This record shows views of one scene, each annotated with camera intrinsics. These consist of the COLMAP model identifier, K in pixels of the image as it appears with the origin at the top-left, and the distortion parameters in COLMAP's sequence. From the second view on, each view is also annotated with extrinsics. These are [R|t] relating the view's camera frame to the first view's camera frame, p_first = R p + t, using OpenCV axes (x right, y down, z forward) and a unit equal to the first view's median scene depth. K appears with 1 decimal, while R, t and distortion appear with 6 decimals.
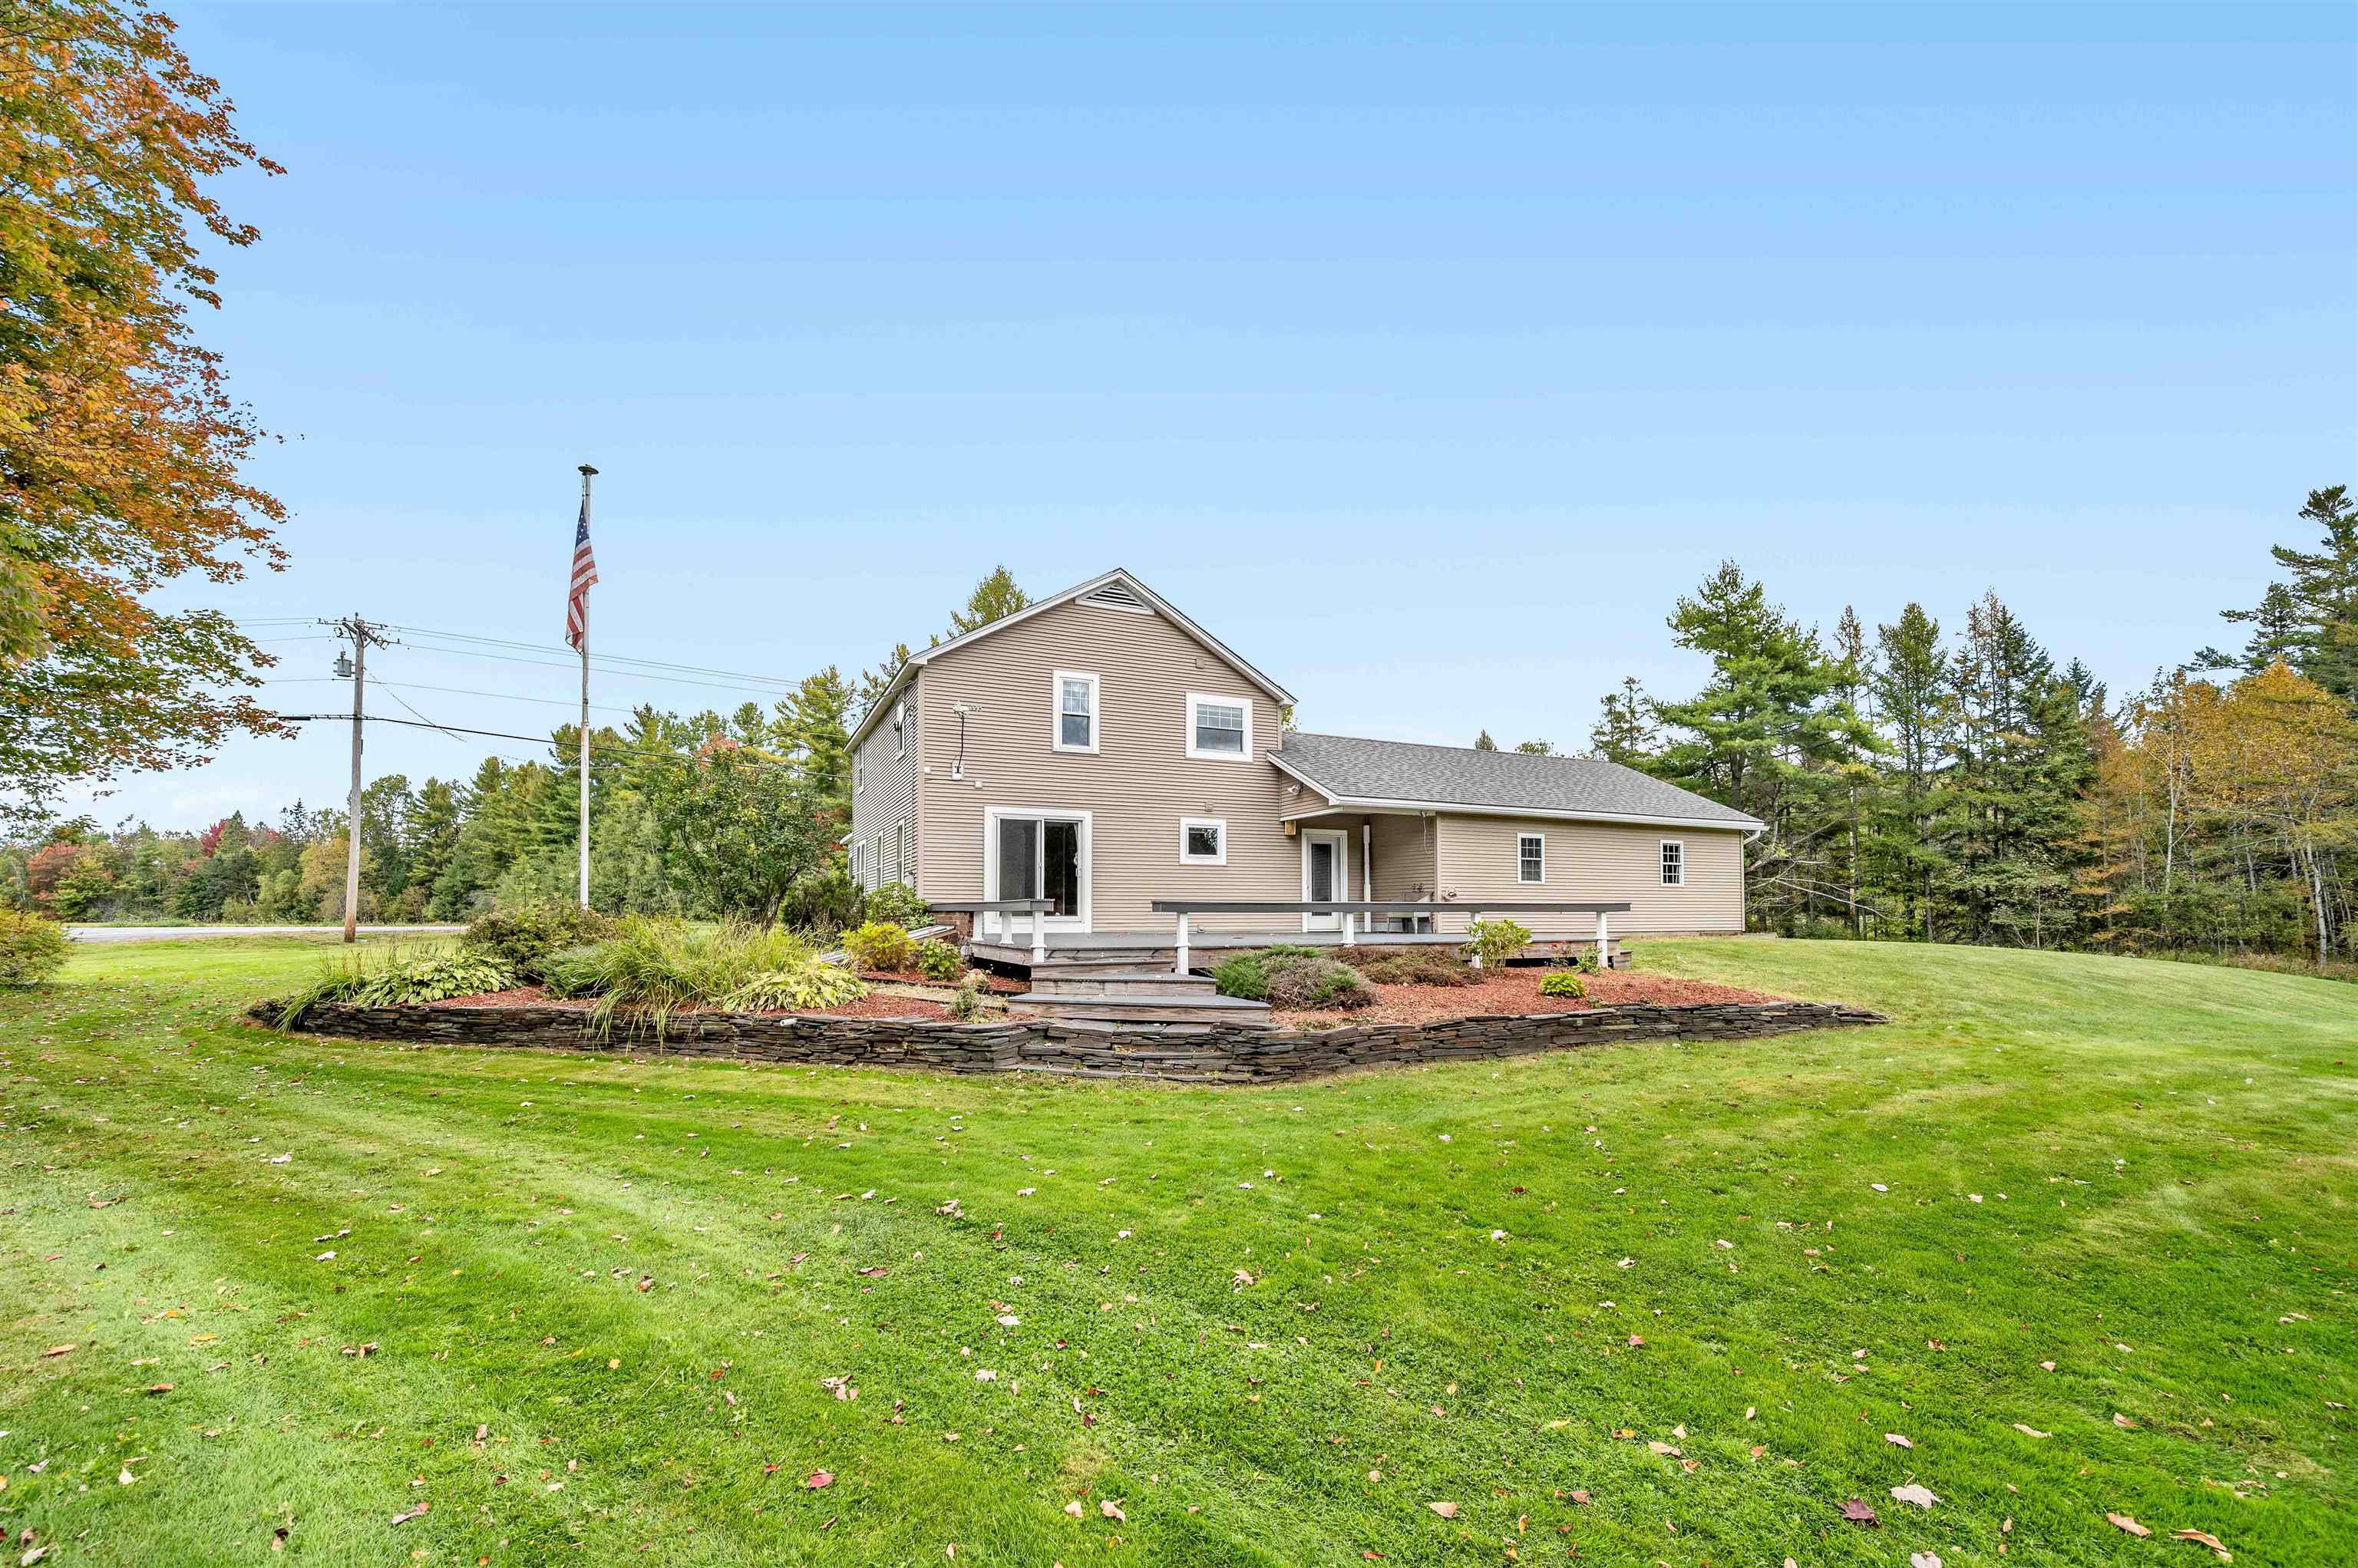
lens RADIAL K [[947.0, 0, 1178.6], [0, 947.0, 859.2], [0, 0, 1]] dist [0.000069, 0.000002]
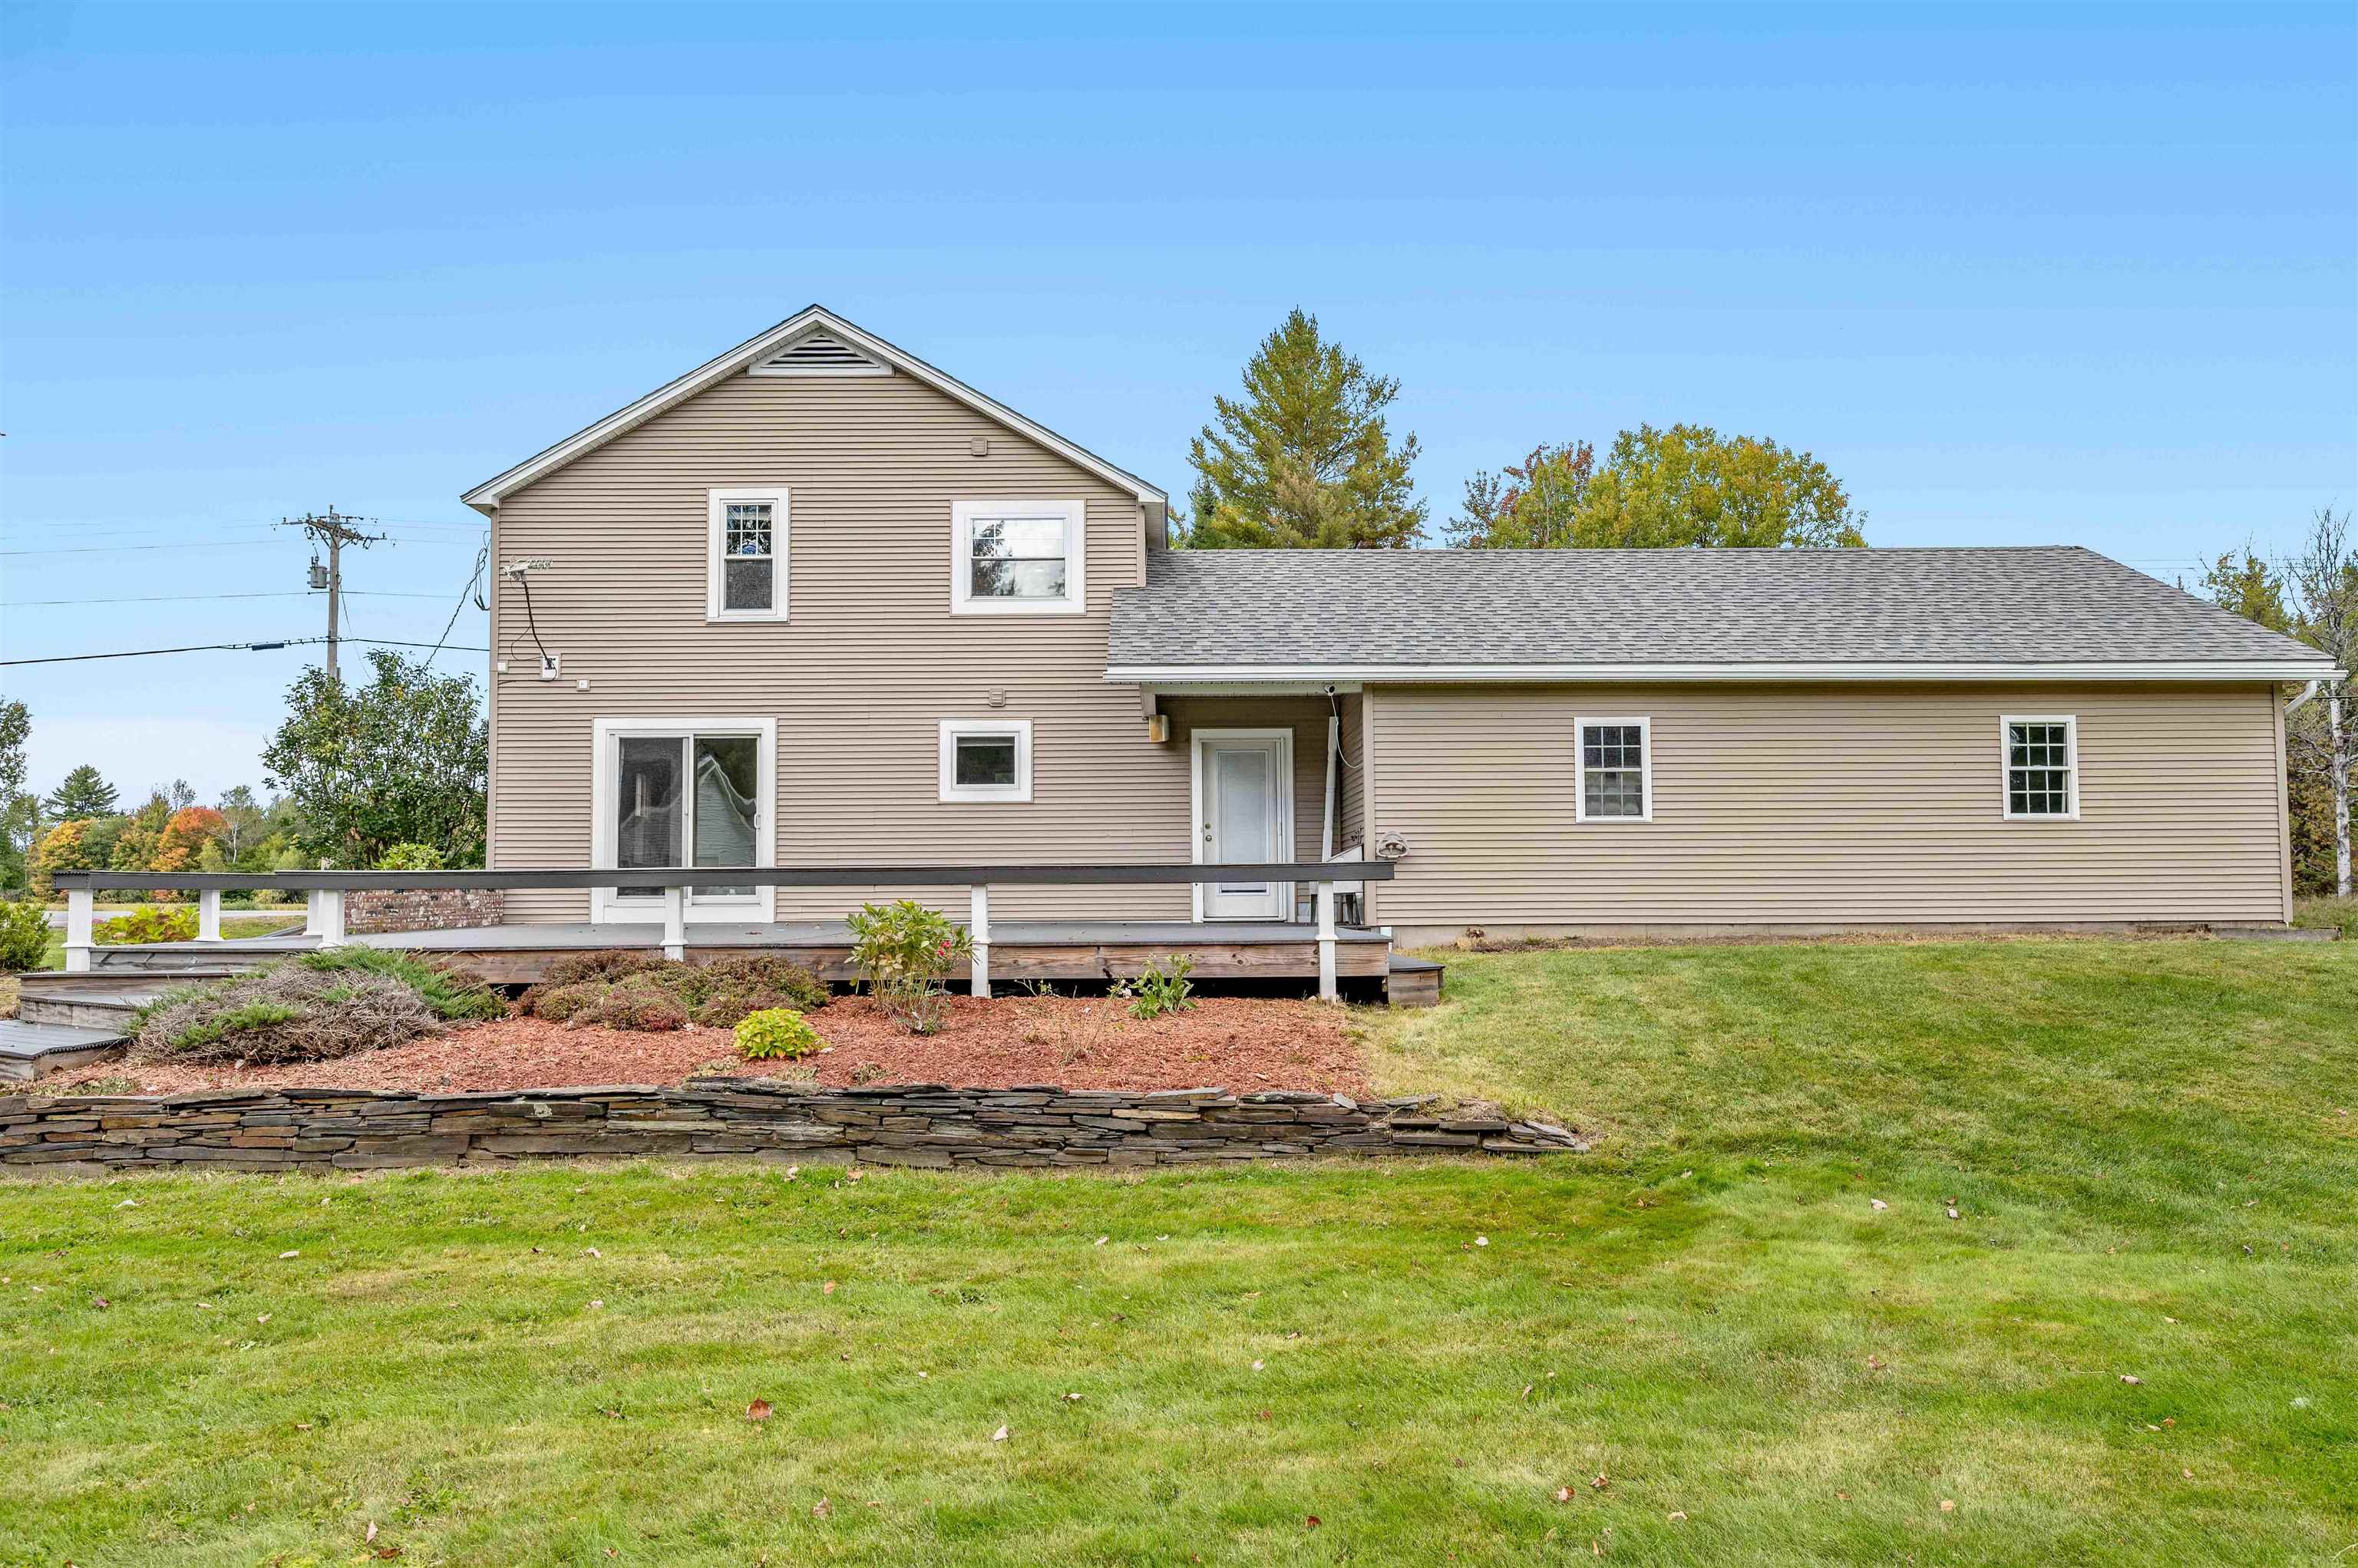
lens RADIAL K [[1577.5, 0, 1179.0], [0, 1577.5, 784.0], [0, 0, 1]] dist [0.009250, 0.001297]
pose [[0.908432, -0.032260, -0.416786, 0.529043], [0.029529, 0.999479, -0.013001, 0.011103], [0.416989, -0.000496, 0.908911, 0.191843]]
